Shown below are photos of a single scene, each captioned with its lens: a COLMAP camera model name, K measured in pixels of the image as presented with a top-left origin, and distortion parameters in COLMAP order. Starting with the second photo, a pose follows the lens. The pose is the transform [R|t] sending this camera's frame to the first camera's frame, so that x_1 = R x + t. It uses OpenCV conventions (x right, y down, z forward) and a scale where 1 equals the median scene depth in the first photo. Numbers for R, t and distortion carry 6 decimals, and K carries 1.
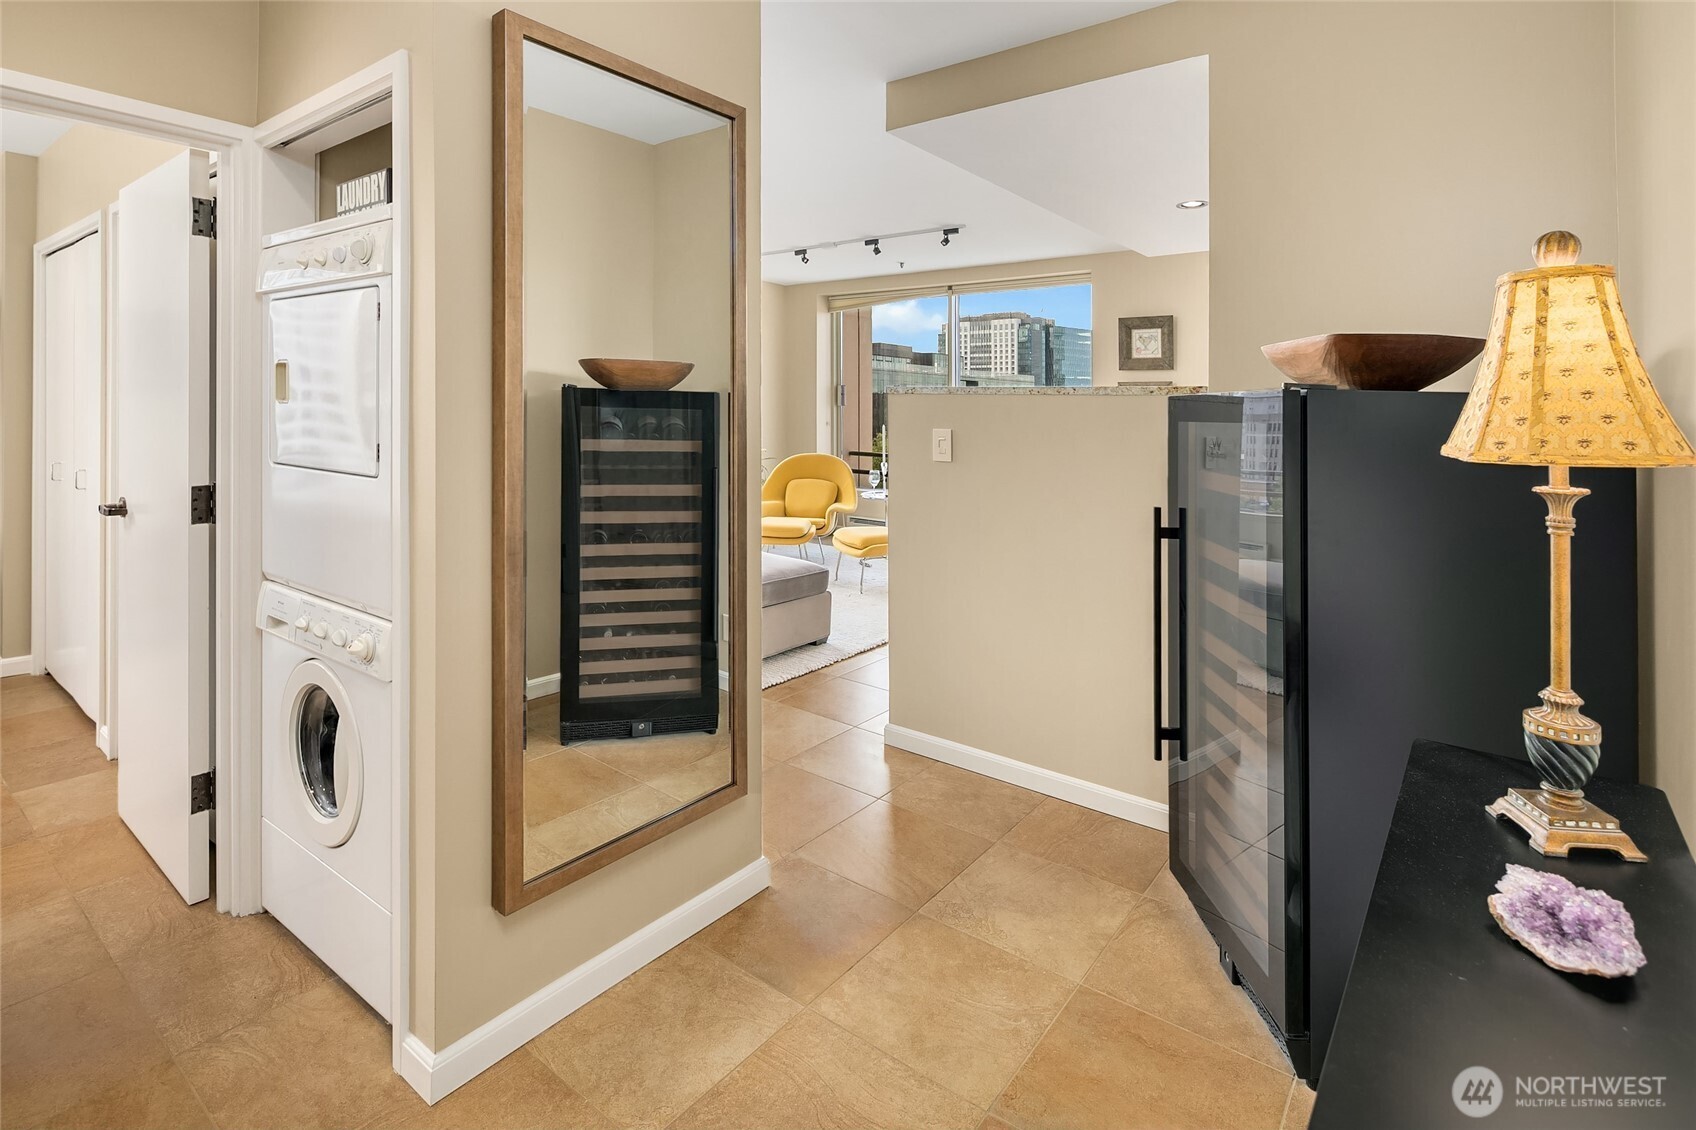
lens RADIAL K [[829.1, 0, 842.0], [0, 829.1, 405.3], [0, 0, 1]] dist [0.000836, -0.000027]
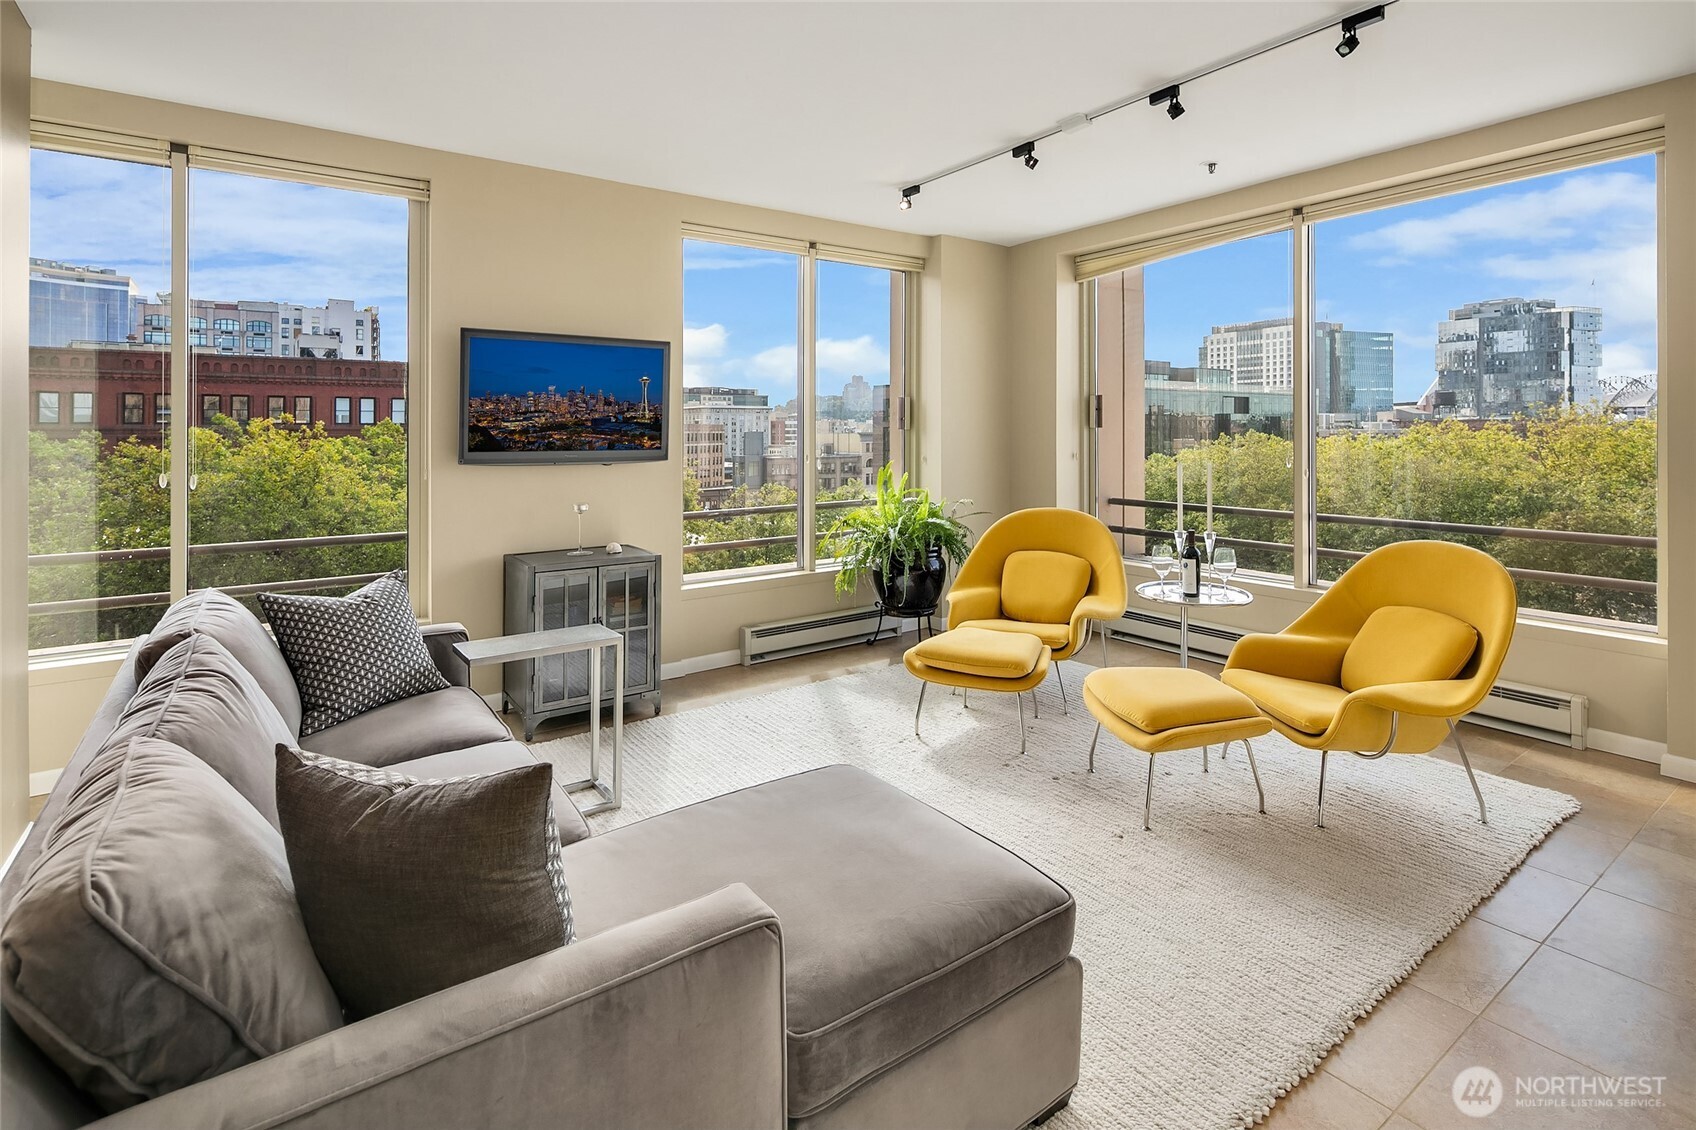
lens RADIAL K [[818.0, 0, 847.4], [0, 818.0, 506.0], [0, 0, 1]] dist [-0.013841, 0.000176]
pose [[0.958774, 0.002886, -0.284156, -0.006630], [0.023228, 0.995806, 0.088488, 0.002380], [0.283220, -0.091440, 0.954686, 0.414617]]
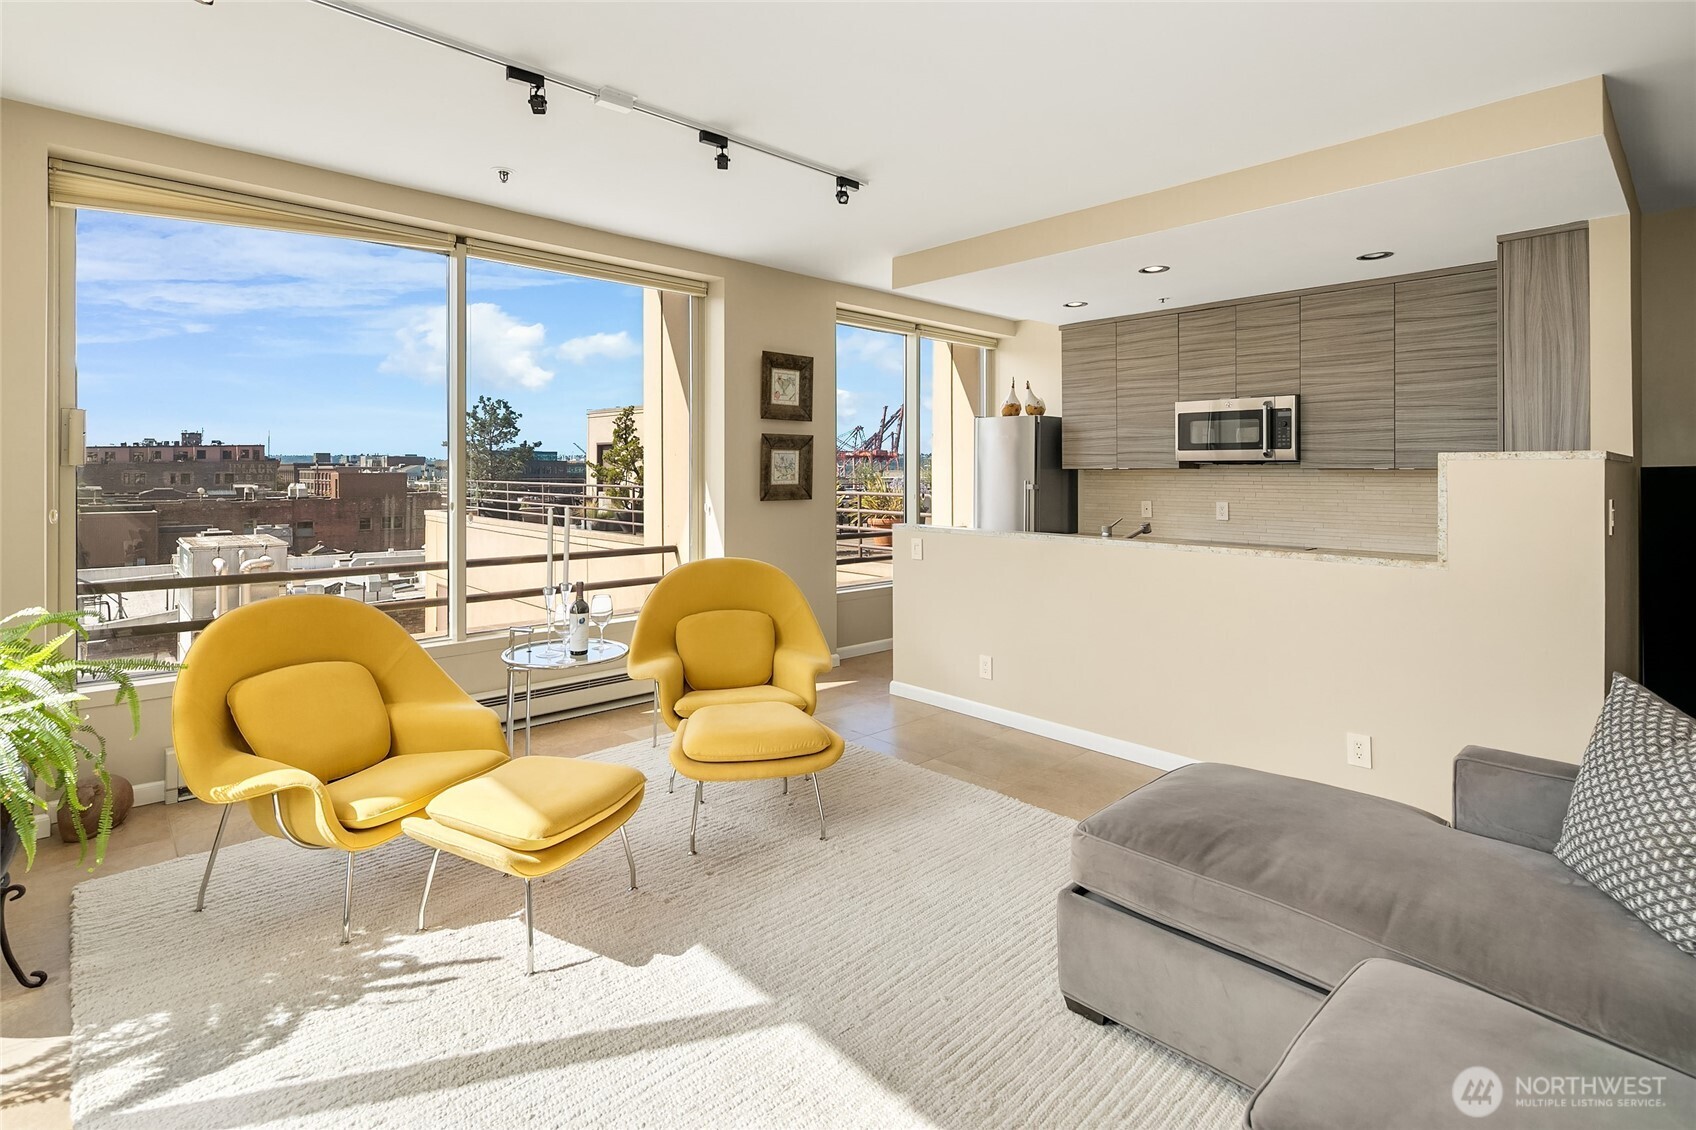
lens RADIAL K [[825.7, 0, 852.6], [0, 825.7, 477.3], [0, 0, 1]] dist [0.000639, -0.000259]
pose [[0.141393, -0.021559, 0.989719, -0.410916], [-0.005963, 0.999726, 0.022629, -0.003964], [-0.989936, -0.009102, 0.141225, 0.771630]]
